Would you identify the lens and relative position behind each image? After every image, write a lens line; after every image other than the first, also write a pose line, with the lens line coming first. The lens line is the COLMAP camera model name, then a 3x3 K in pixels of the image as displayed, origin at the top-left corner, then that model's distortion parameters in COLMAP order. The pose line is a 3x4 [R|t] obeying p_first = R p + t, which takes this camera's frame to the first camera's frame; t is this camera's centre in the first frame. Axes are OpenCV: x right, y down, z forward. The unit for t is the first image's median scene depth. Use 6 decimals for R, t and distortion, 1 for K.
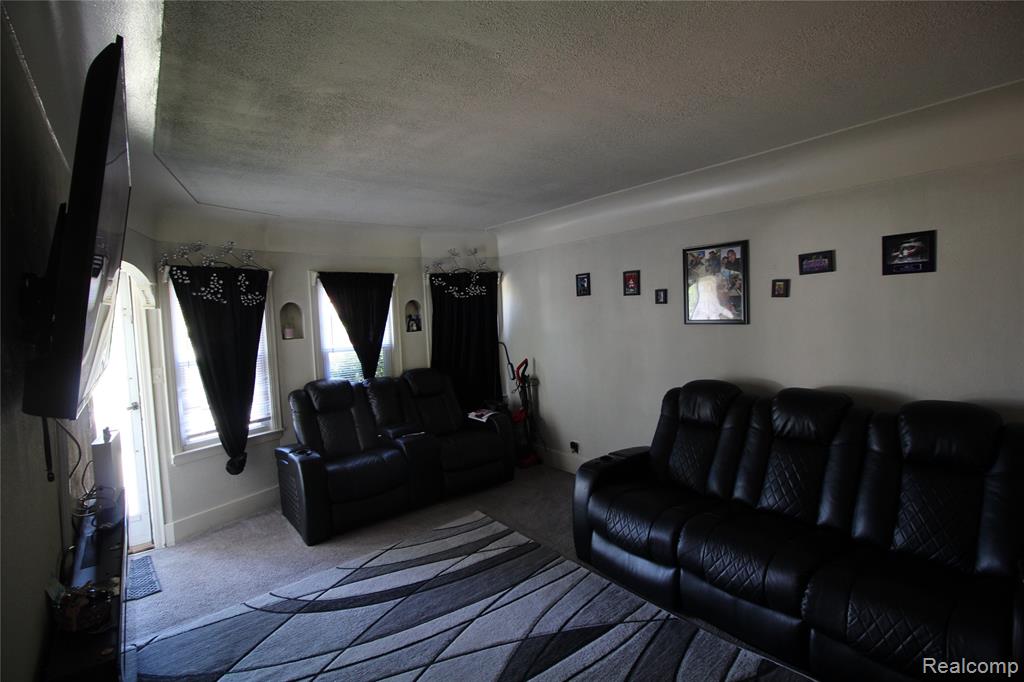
lens RADIAL K [[476.4, 0, 511.4], [0, 476.4, 336.6], [0, 0, 1]] dist [0.000816, 0.000058]
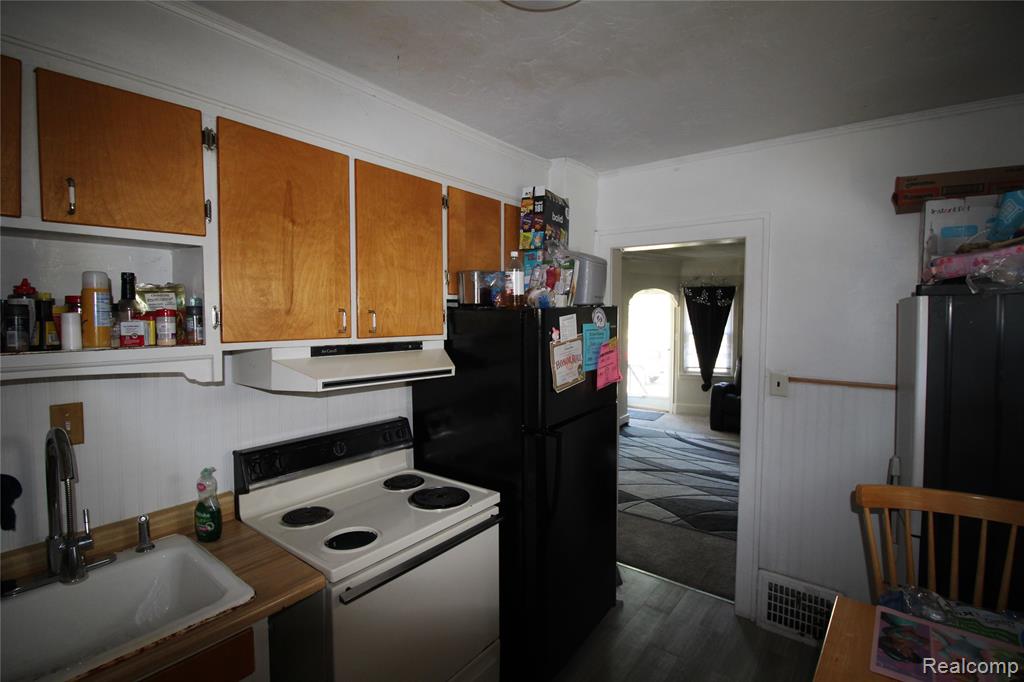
lens RADIAL K [[476.4, 0, 512.1], [0, 476.4, 337.9], [0, 0, 1]] dist [0.000816, 0.000058]
pose [[0.220703, 0.087444, -0.971413, 1.180685], [-0.067127, 0.994973, 0.074314, -0.025173], [0.973028, 0.048807, 0.225463, -0.239973]]
